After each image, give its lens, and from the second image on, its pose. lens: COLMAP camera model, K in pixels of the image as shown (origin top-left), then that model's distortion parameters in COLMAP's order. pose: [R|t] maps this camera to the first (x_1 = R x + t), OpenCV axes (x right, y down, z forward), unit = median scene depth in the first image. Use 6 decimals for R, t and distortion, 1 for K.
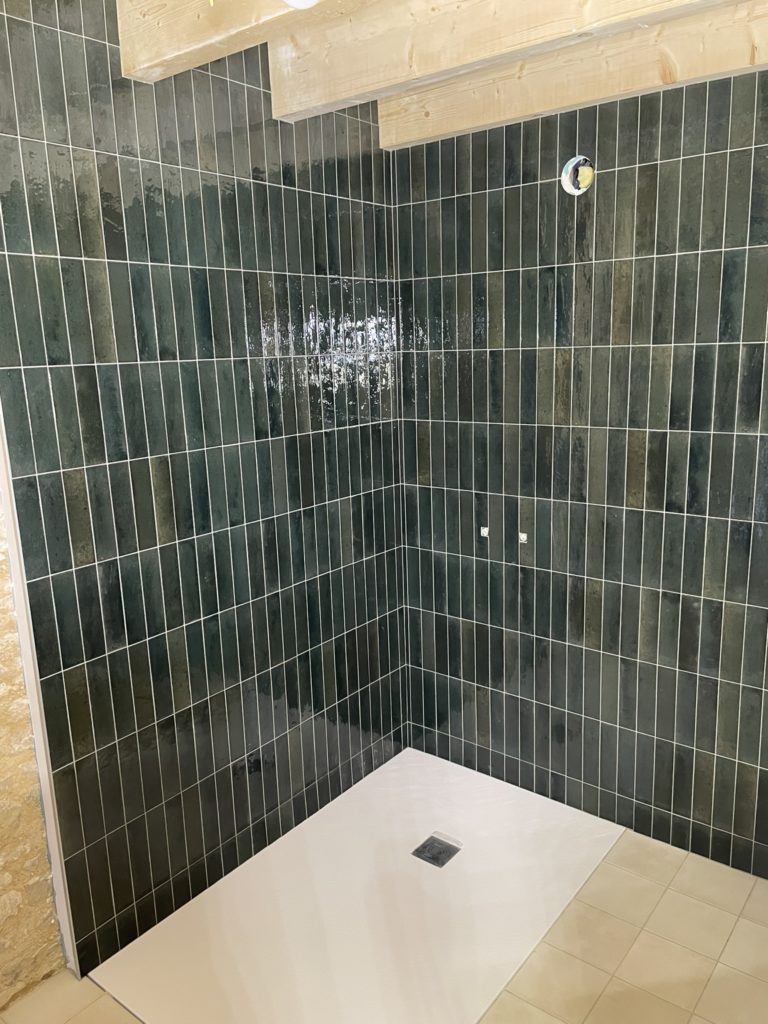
lens RADIAL K [[772.1, 0, 389.5], [0, 772.1, 508.4], [0, 0, 1]] dist [0.082627, -0.104182]
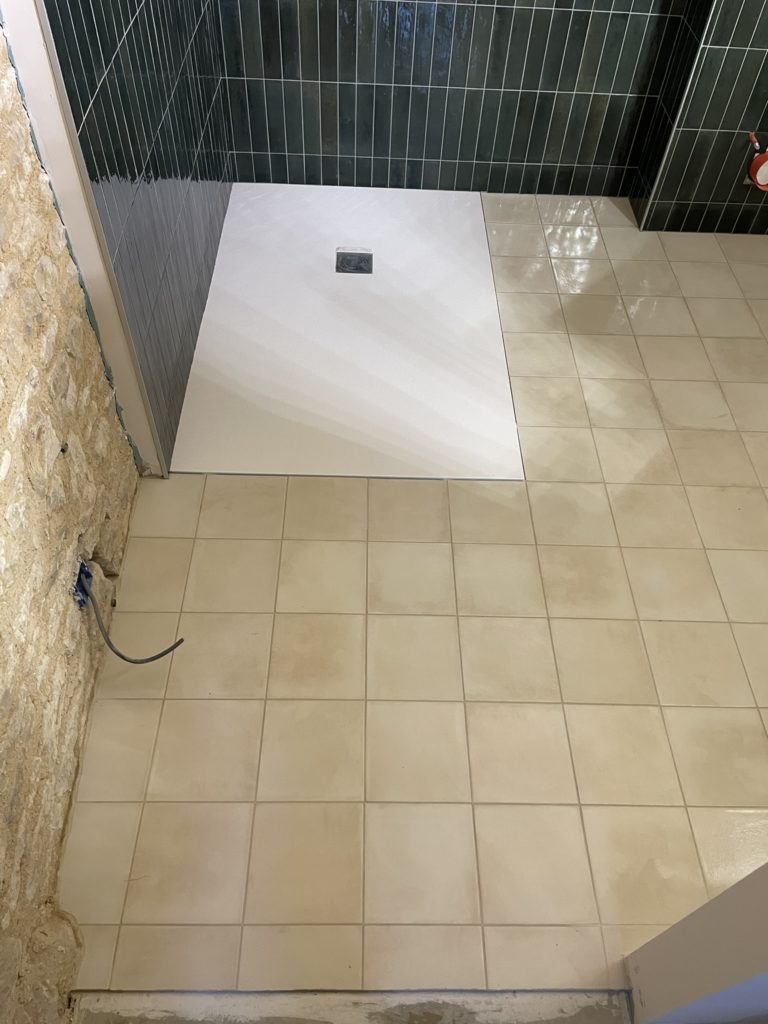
lens RADIAL K [[772.1, 0, 384.5], [0, 772.1, 510.9], [0, 0, 1]] dist [0.082627, -0.104182]
pose [[0.783237, -0.438519, 0.440728, -0.545321], [0.064858, 0.762644, 0.643559, 0.035318], [-0.618332, -0.475474, 0.625772, 0.196689]]
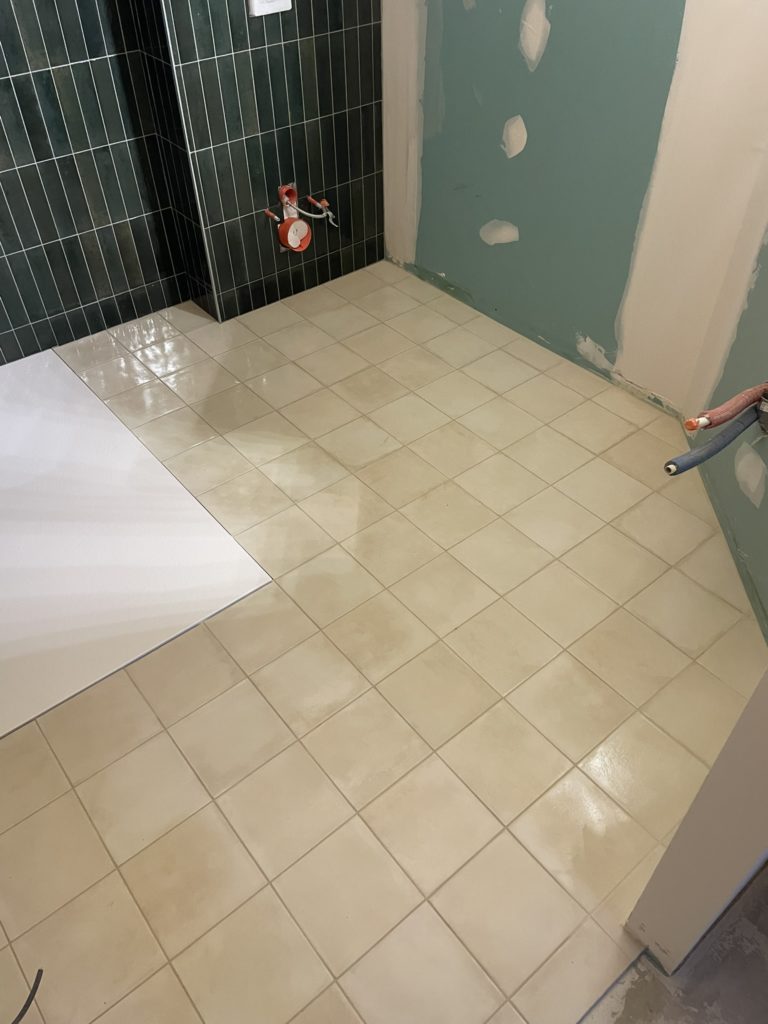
lens RADIAL K [[772.1, 0, 382.0], [0, 772.1, 510.9], [0, 0, 1]] dist [0.082627, -0.104182]
pose [[0.226051, -0.651249, 0.724414, -0.565904], [0.213762, 0.758701, 0.615369, 0.020144], [-0.950372, 0.015747, 0.310717, 0.275996]]
